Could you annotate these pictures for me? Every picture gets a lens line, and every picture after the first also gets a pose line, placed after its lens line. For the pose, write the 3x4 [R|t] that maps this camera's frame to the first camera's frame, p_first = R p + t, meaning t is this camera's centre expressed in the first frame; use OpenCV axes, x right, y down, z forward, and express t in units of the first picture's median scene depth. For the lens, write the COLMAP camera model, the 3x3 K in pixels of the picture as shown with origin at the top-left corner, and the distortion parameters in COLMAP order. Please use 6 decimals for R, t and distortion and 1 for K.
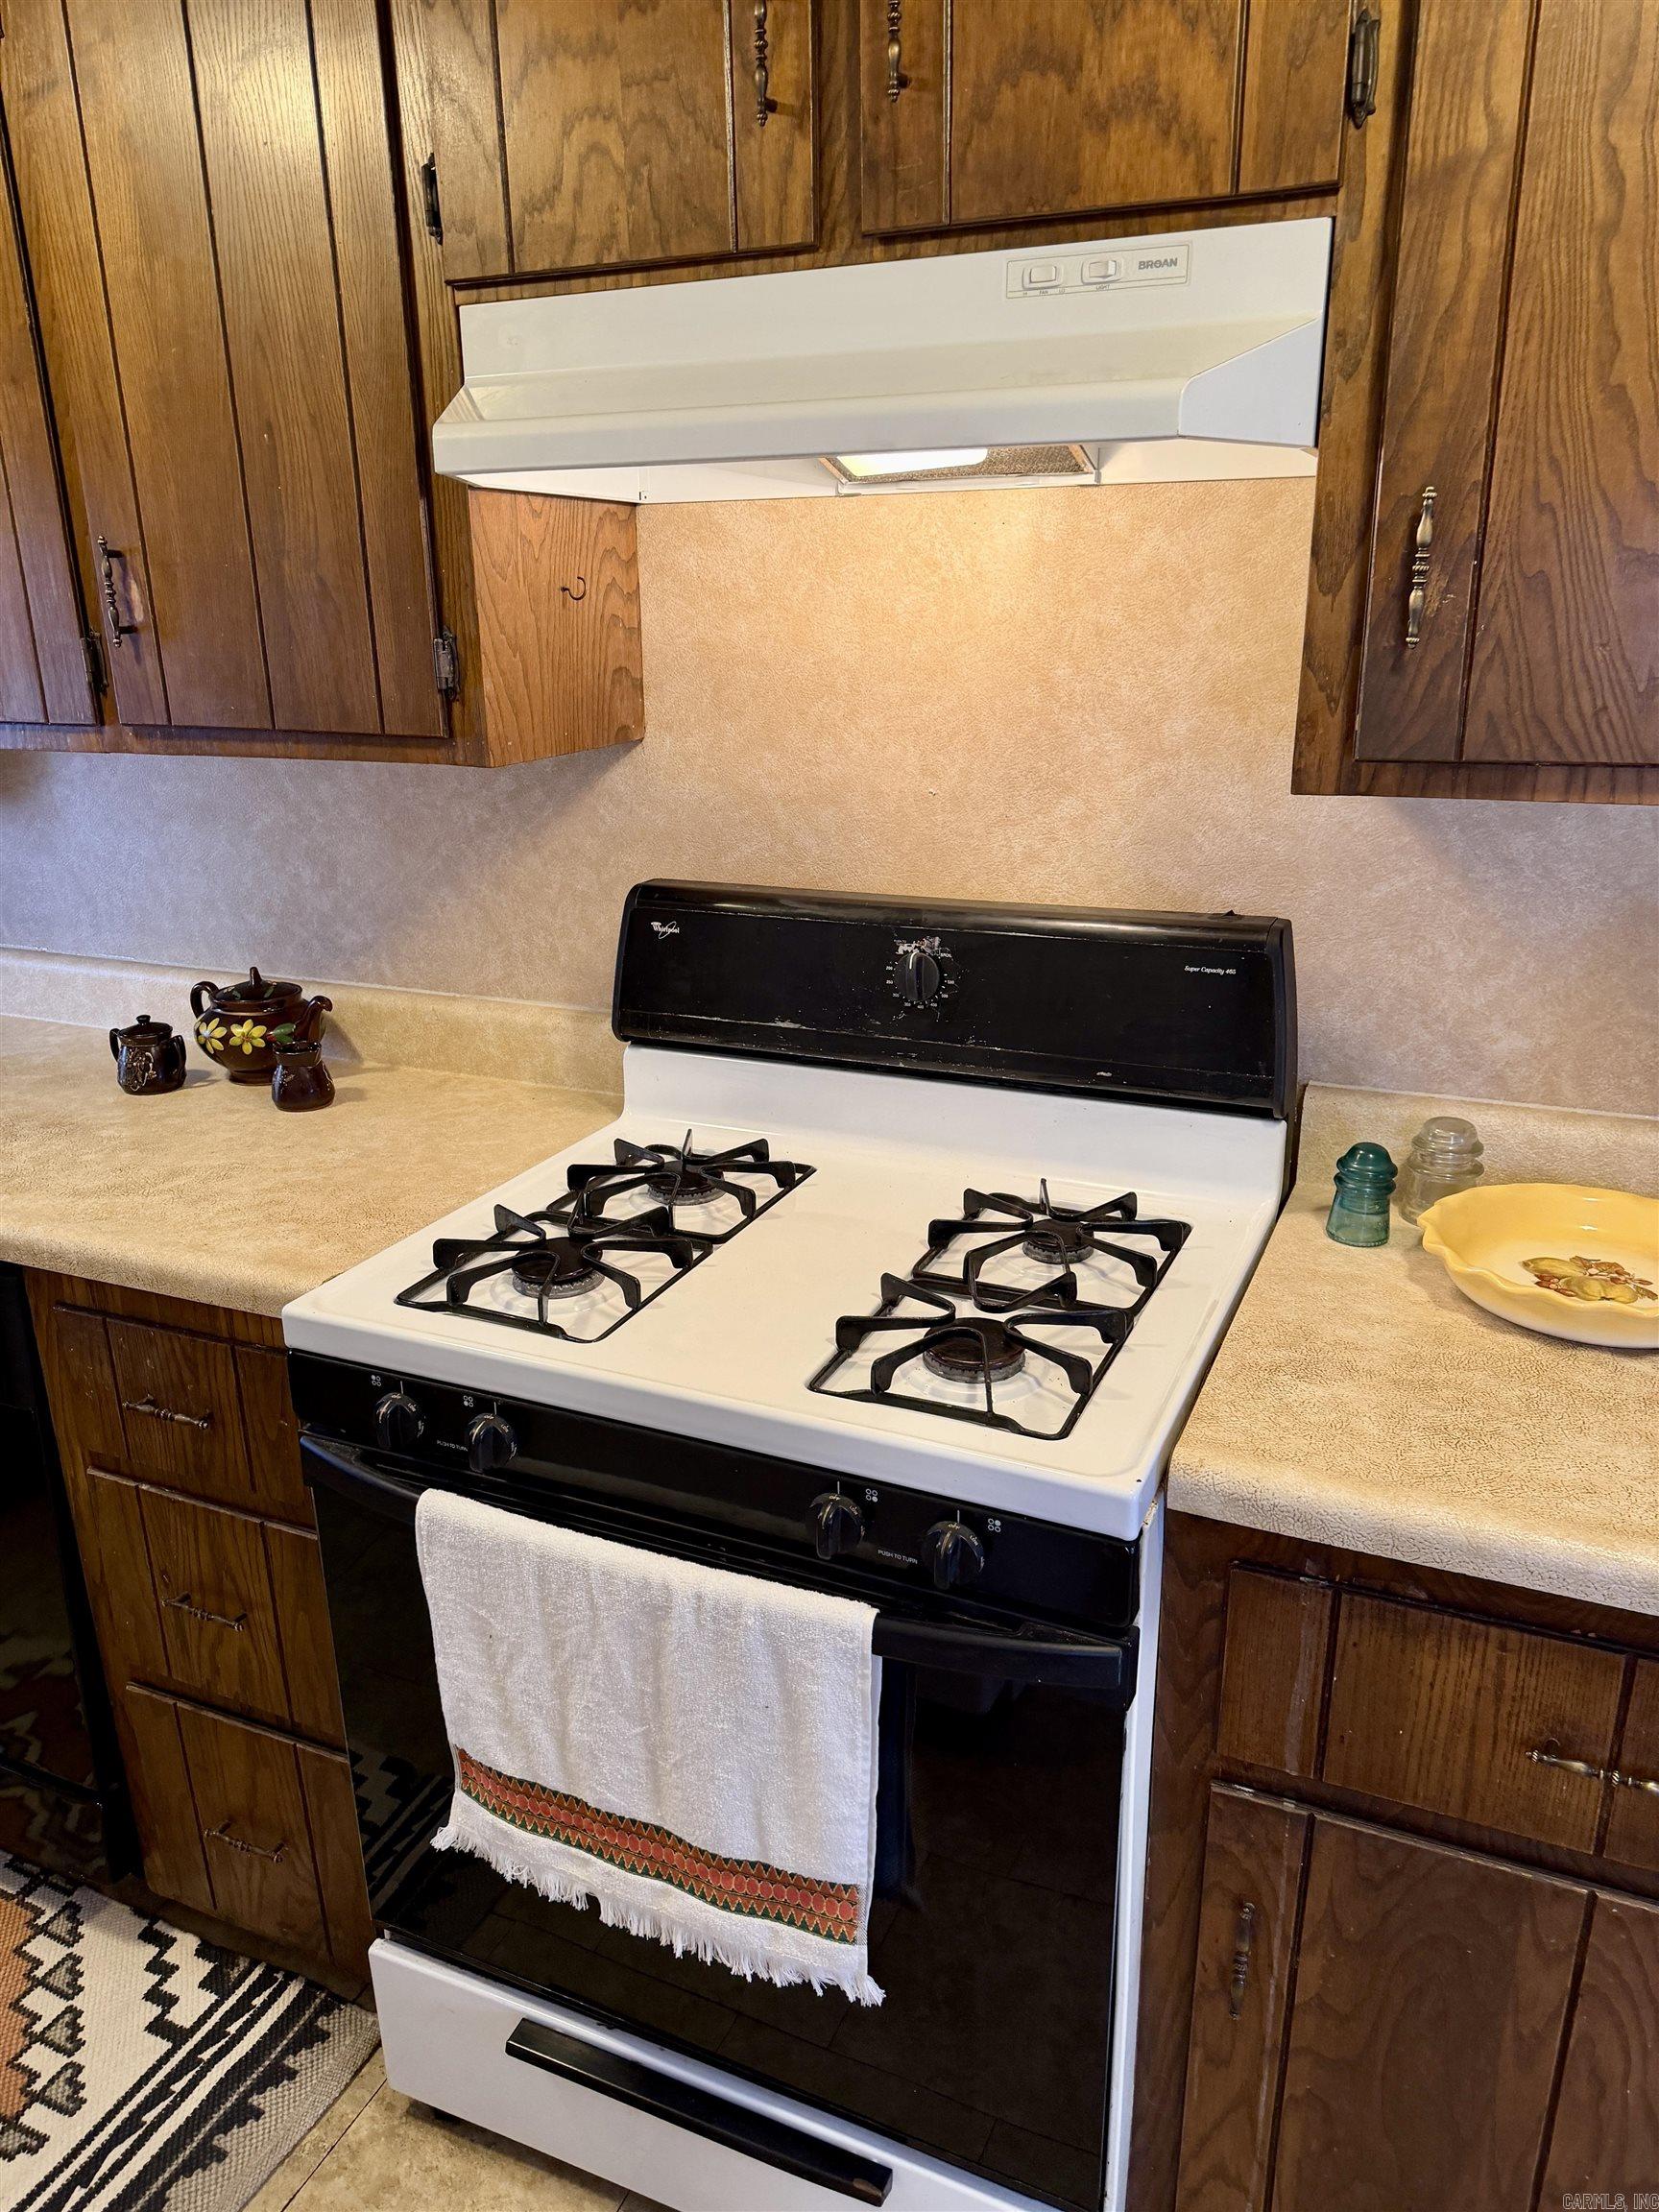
lens RADIAL K [[1552.0, 0, 833.2], [0, 1552.0, 1113.7], [0, 0, 1]] dist [0.035492, -0.041196]
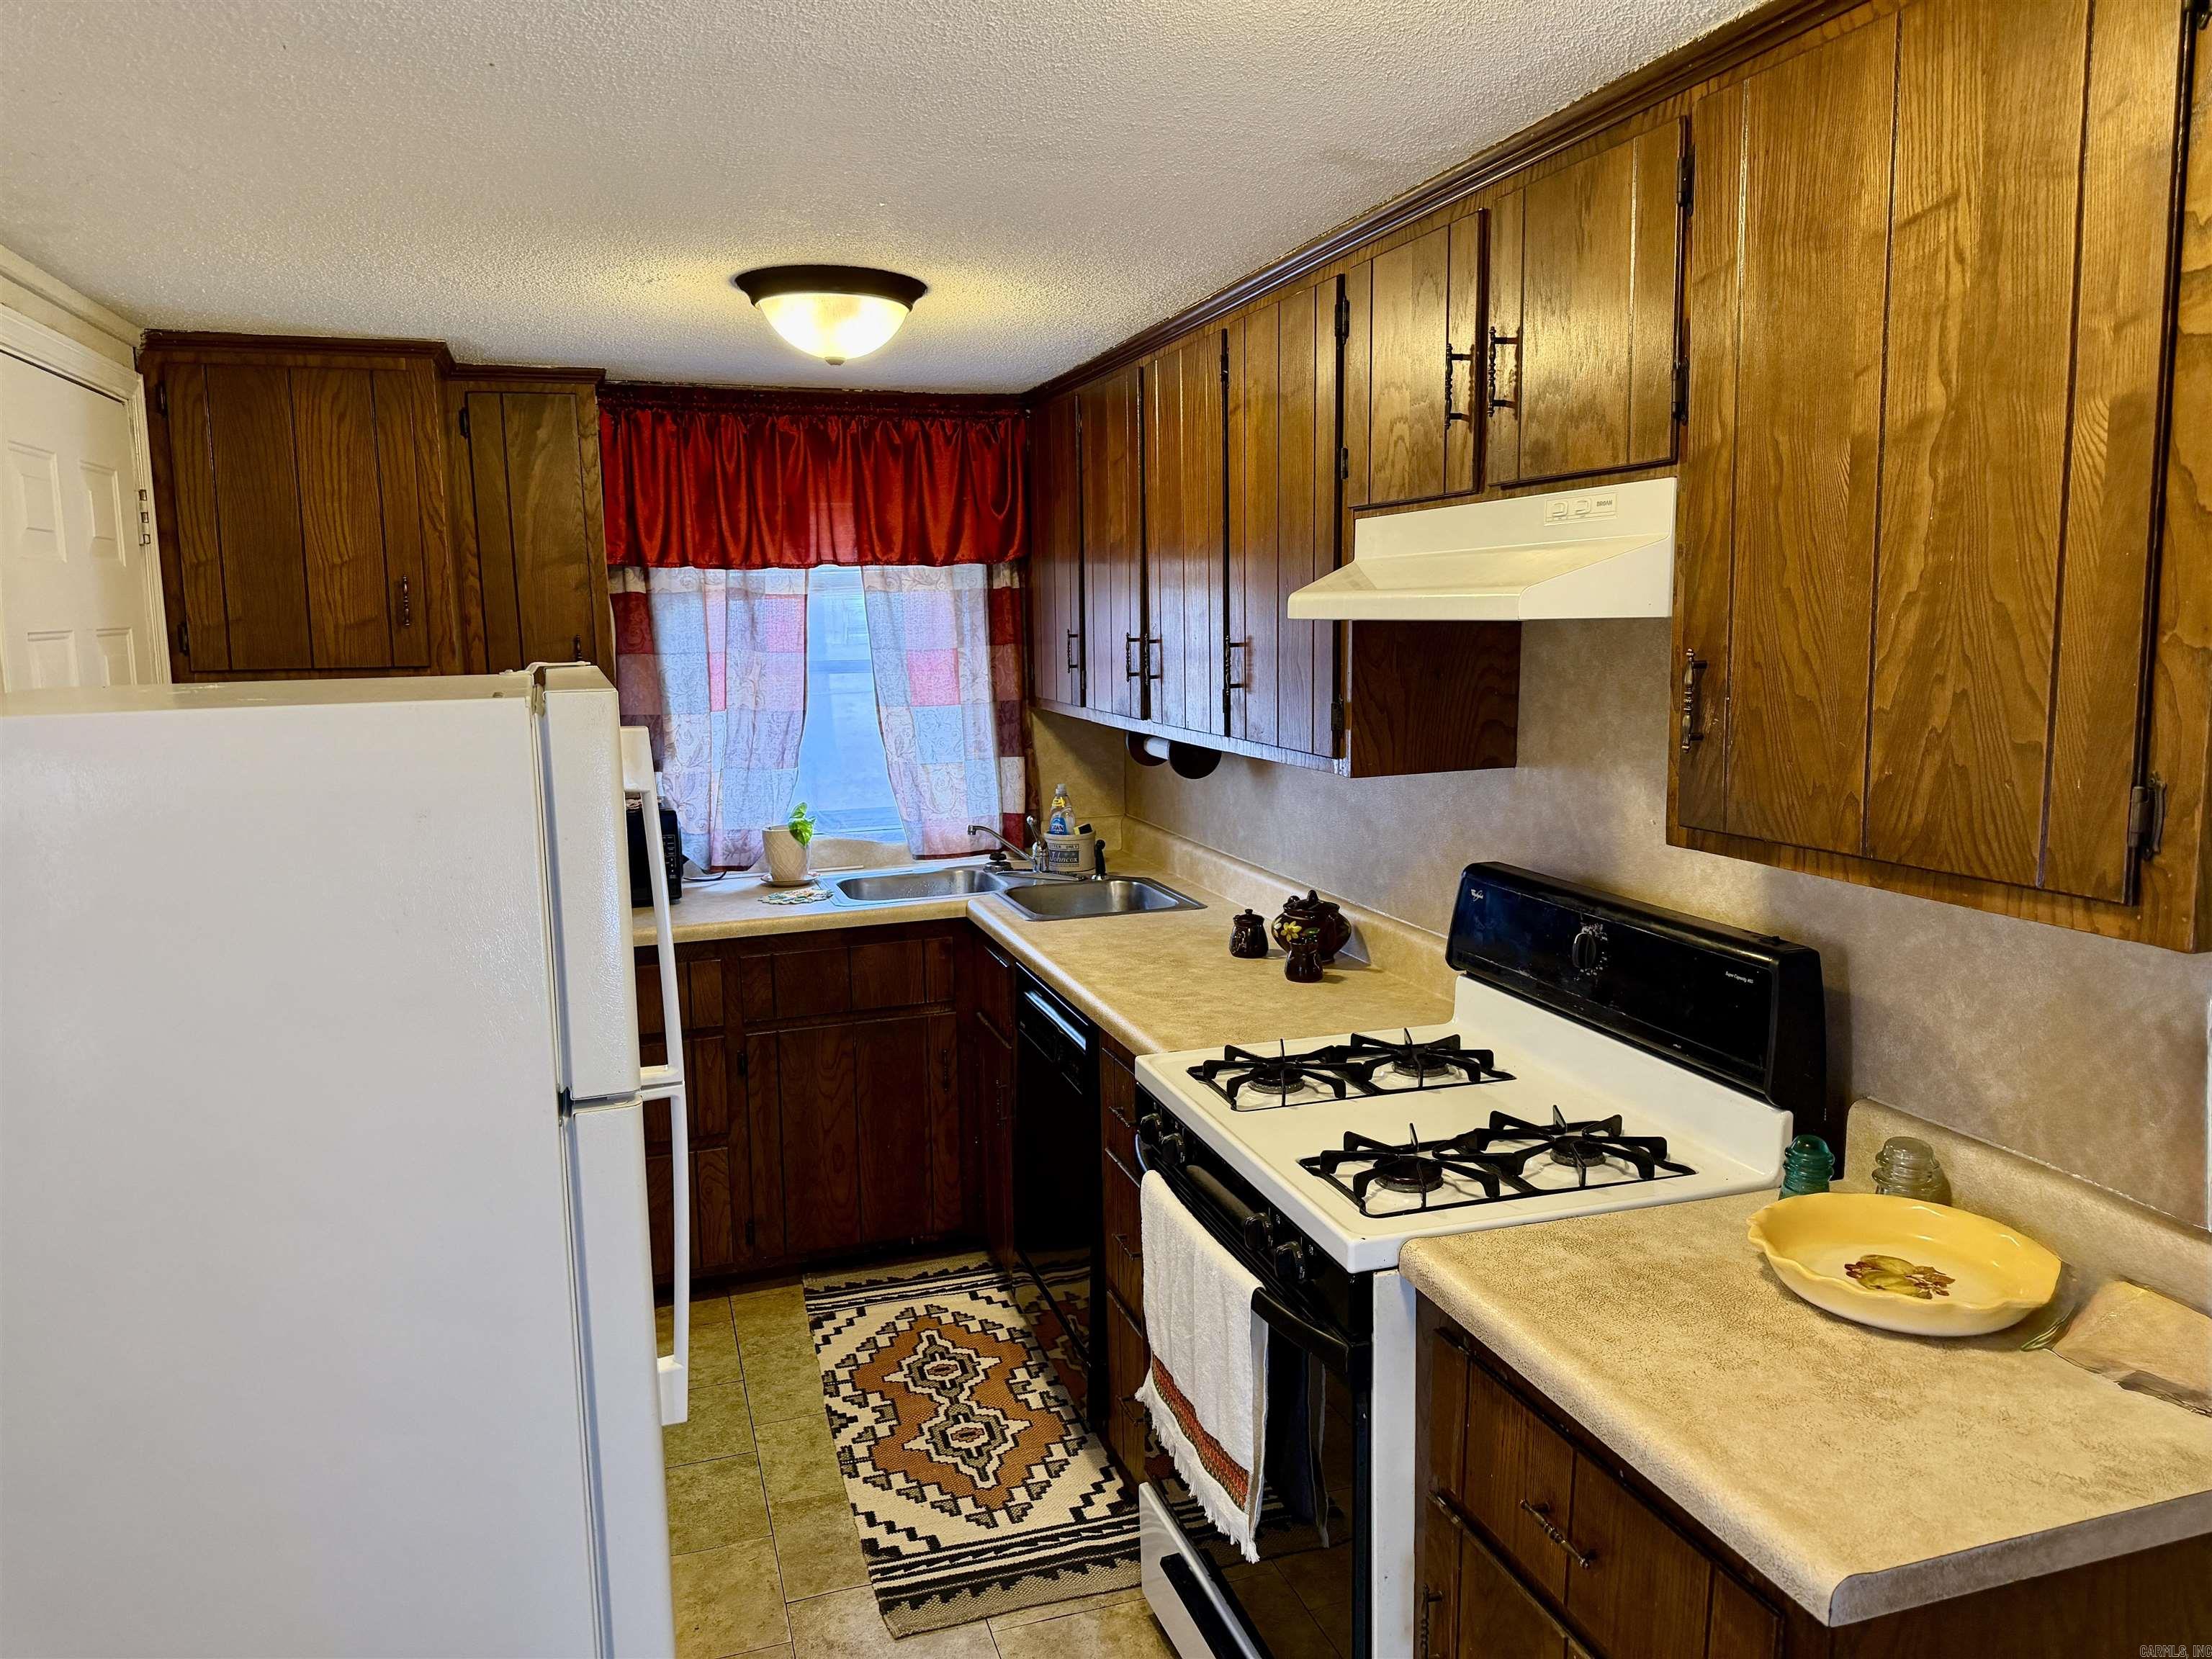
lens RADIAL K [[1552.0, 0, 1121.7], [0, 1552.0, 821.4], [0, 0, 1]] dist [0.035492, -0.041196]
pose [[0.672818, 0.107061, -0.732020, 0.914561], [-0.232170, 0.970042, -0.071521, -0.007670], [0.702434, 0.218074, 0.677518, -0.285950]]
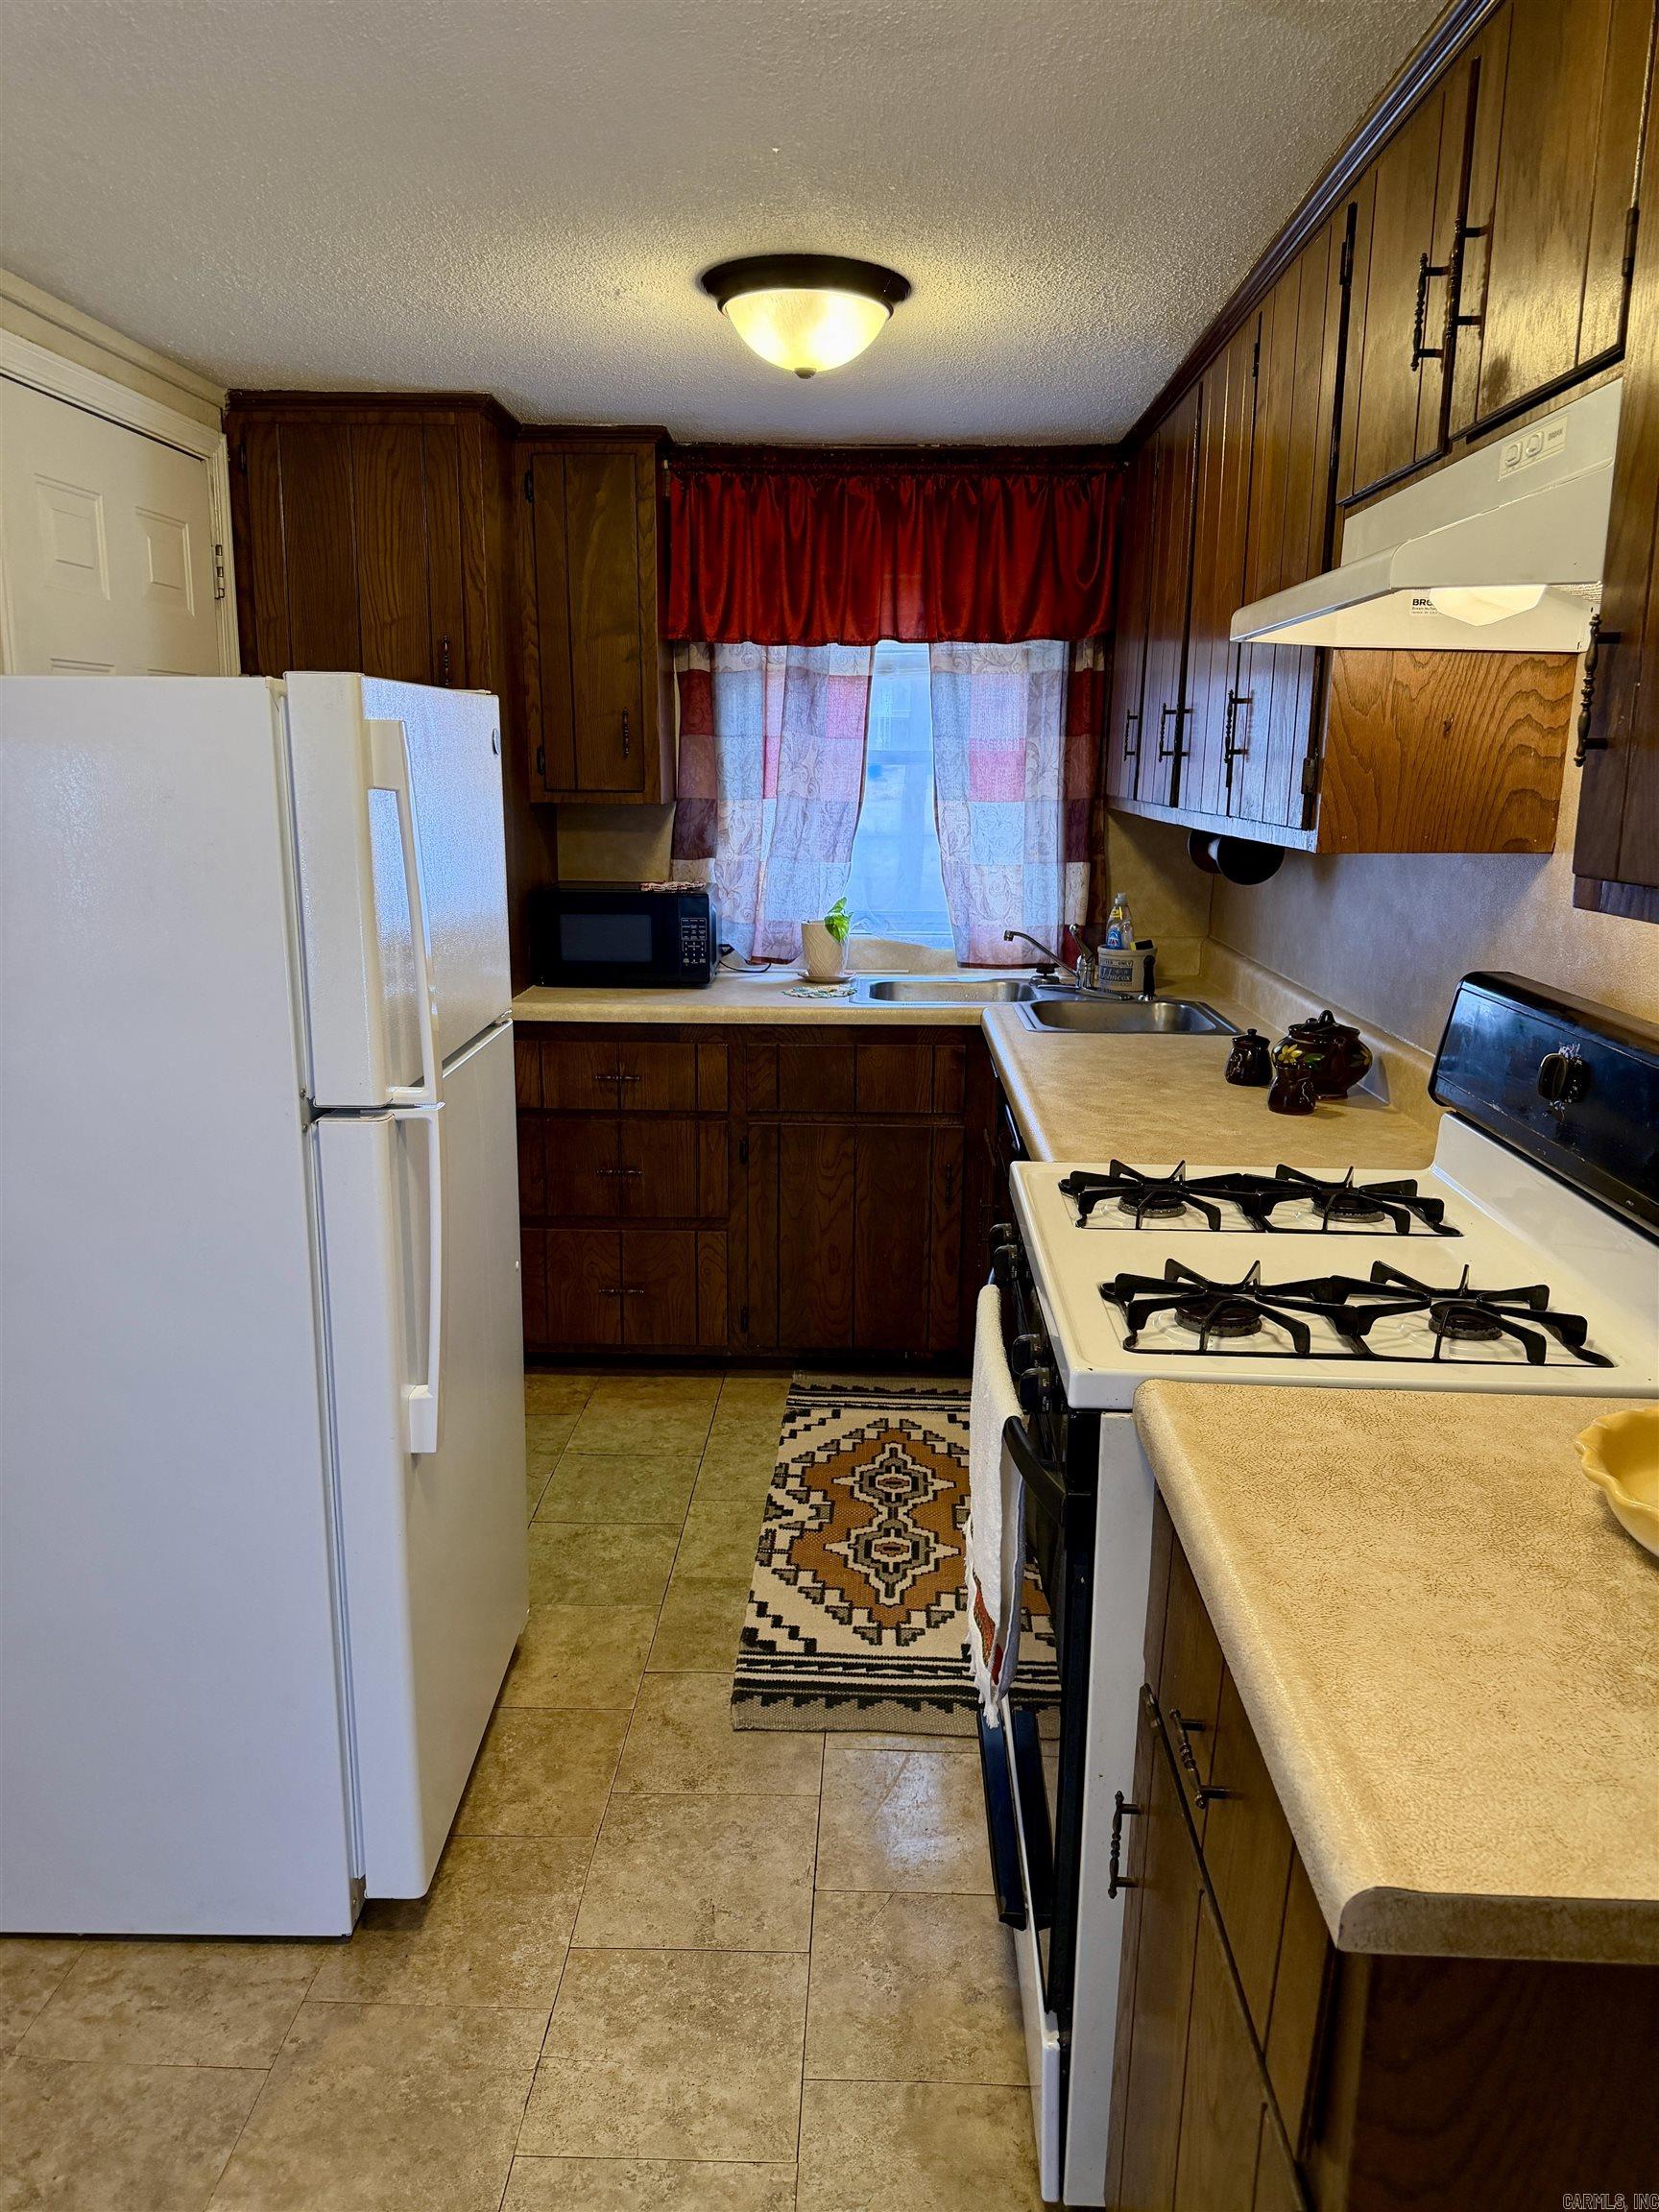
lens RADIAL K [[1552.0, 0, 840.1], [0, 1552.0, 1119.3], [0, 0, 1]] dist [0.035492, -0.041196]
pose [[0.380020, 0.227321, -0.896610, 0.976444], [-0.312870, 0.943786, 0.106675, -0.027861], [0.870458, 0.239984, 0.429779, 0.154839]]
